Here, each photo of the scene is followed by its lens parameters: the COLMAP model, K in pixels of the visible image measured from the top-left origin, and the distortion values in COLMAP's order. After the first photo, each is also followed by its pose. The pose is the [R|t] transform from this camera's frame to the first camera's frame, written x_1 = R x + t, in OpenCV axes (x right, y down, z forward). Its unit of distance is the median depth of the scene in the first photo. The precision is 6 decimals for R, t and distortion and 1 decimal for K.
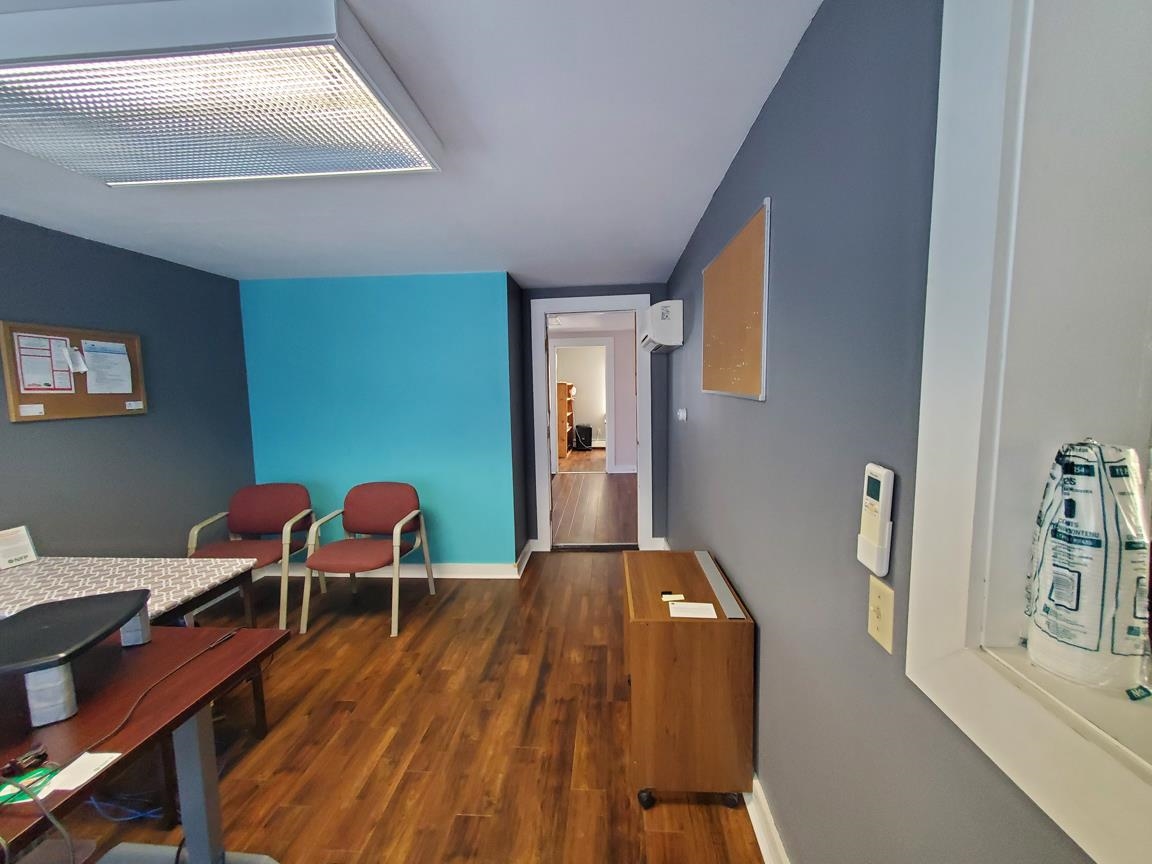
lens RADIAL K [[455.6, 0, 578.7], [0, 455.6, 428.2], [0, 0, 1]] dist [0.003889, 0.000379]
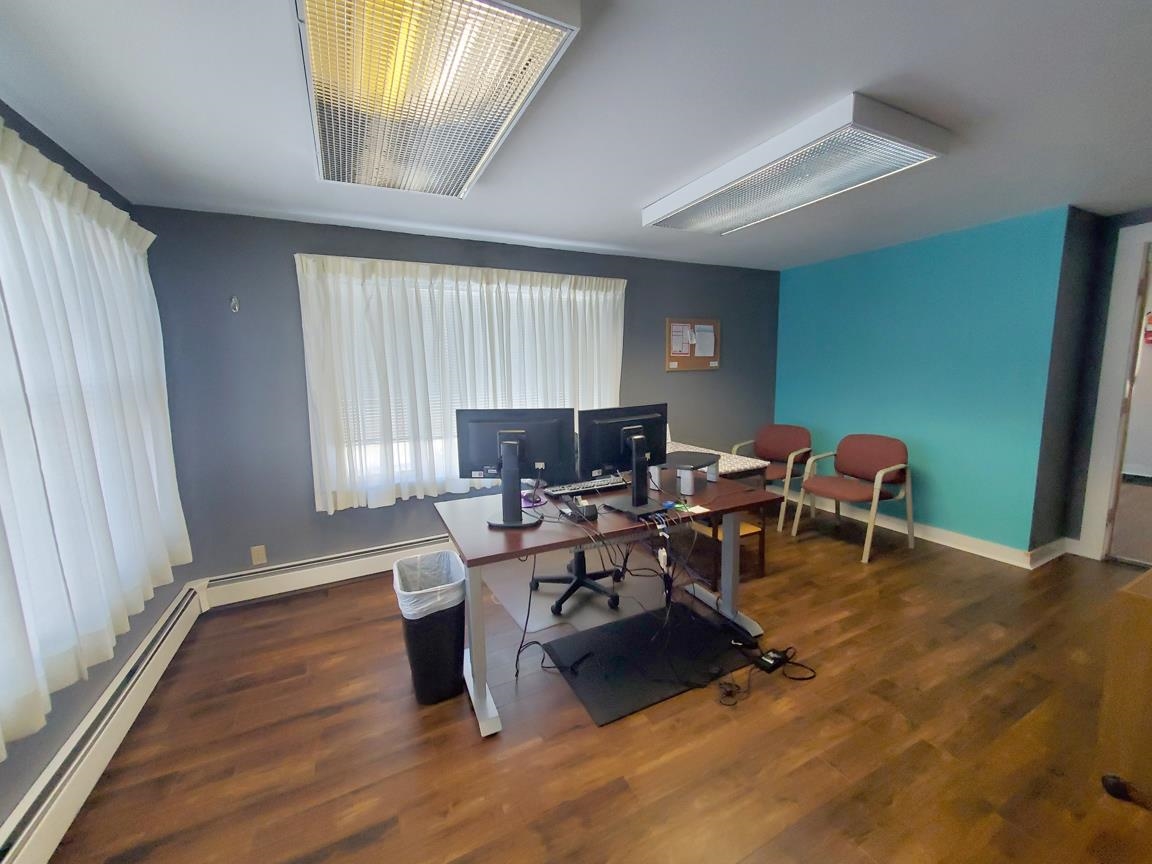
lens RADIAL K [[455.6, 0, 578.7], [0, 455.6, 428.2], [0, 0, 1]] dist [0.003889, 0.000379]
pose [[0.515429, 0.120863, -0.848366, 0.173782], [-0.068395, 0.992648, 0.099864, 0.047136], [0.854198, 0.006552, 0.519906, -0.241707]]
